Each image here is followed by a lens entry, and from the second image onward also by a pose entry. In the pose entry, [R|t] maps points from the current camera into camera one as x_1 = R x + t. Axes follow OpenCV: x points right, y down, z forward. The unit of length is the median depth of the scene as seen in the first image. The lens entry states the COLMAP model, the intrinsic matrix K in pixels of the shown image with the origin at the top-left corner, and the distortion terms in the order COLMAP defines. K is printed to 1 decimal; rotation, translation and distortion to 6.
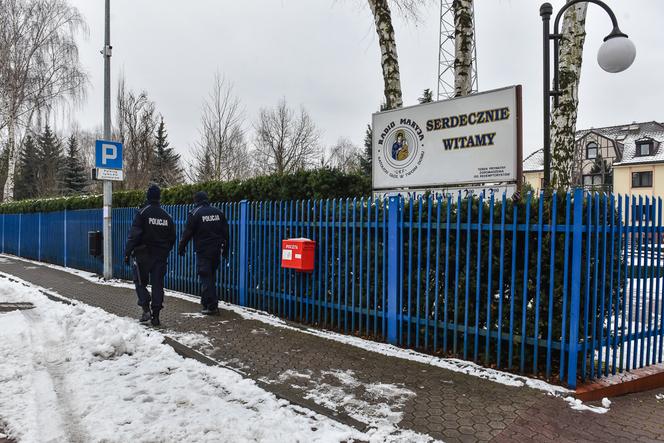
lens RADIAL K [[475.3, 0, 319.5], [0, 475.3, 237.4], [0, 0, 1]] dist [-0.048262, -0.000938]
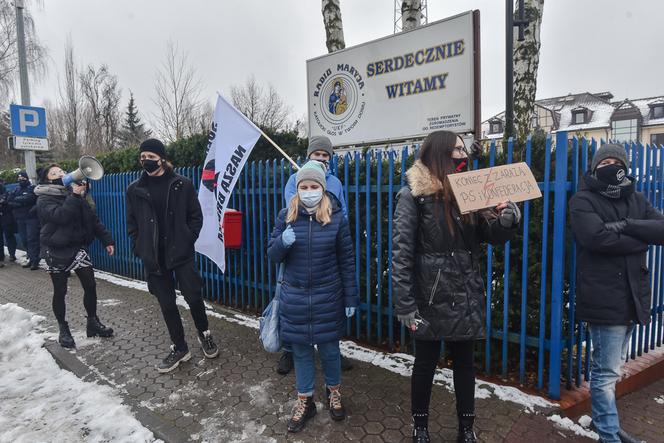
lens RADIAL K [[419.7, 0, 330.5], [0, 419.7, 224.1], [0, 0, 1]] dist [0.019152, -0.031858]
pose [[0.995838, -0.032960, 0.084974, 0.085052], [0.029066, 0.998487, 0.046672, -0.000338], [-0.086384, -0.044008, 0.995289, 0.237283]]
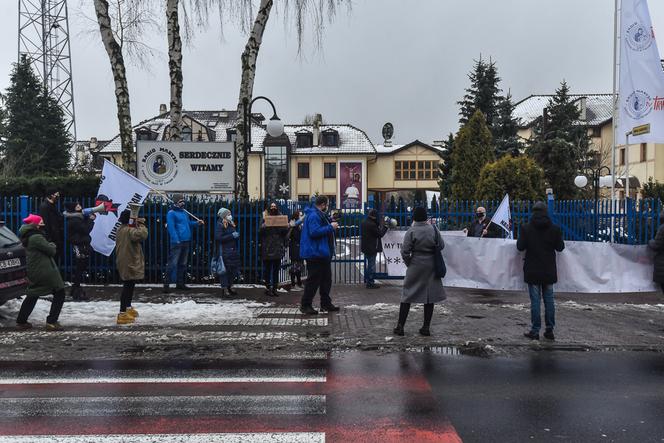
lens RADIAL K [[632.6, 0, 332.0], [0, 632.6, 221.5], [0, 0, 1]] dist [0.058338, 0.005257]
pose [[0.705834, -0.015147, 0.708216, -0.928859], [0.025340, 0.999671, -0.003874, 0.018609], [-0.707924, 0.020681, 0.705986, -0.900001]]
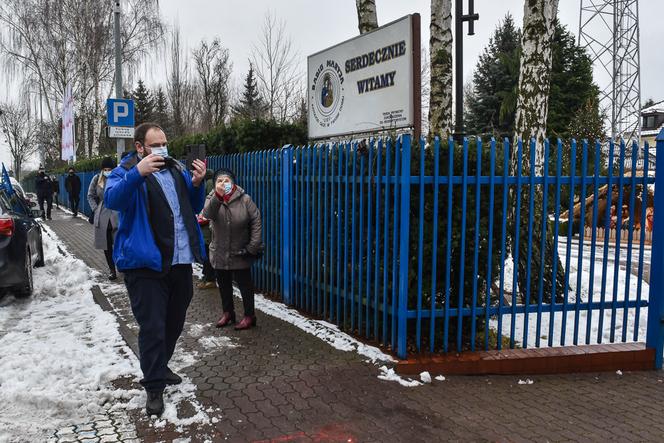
lens RADIAL K [[551.0, 0, 277.6], [0, 551.0, 230.8], [0, 0, 1]] dist [-0.048408, -0.003628]
pose [[0.947726, 0.018996, -0.318520, 0.420104], [0.001154, 0.998016, 0.062955, 0.007598], [0.319084, -0.060031, 0.945823, -0.039435]]
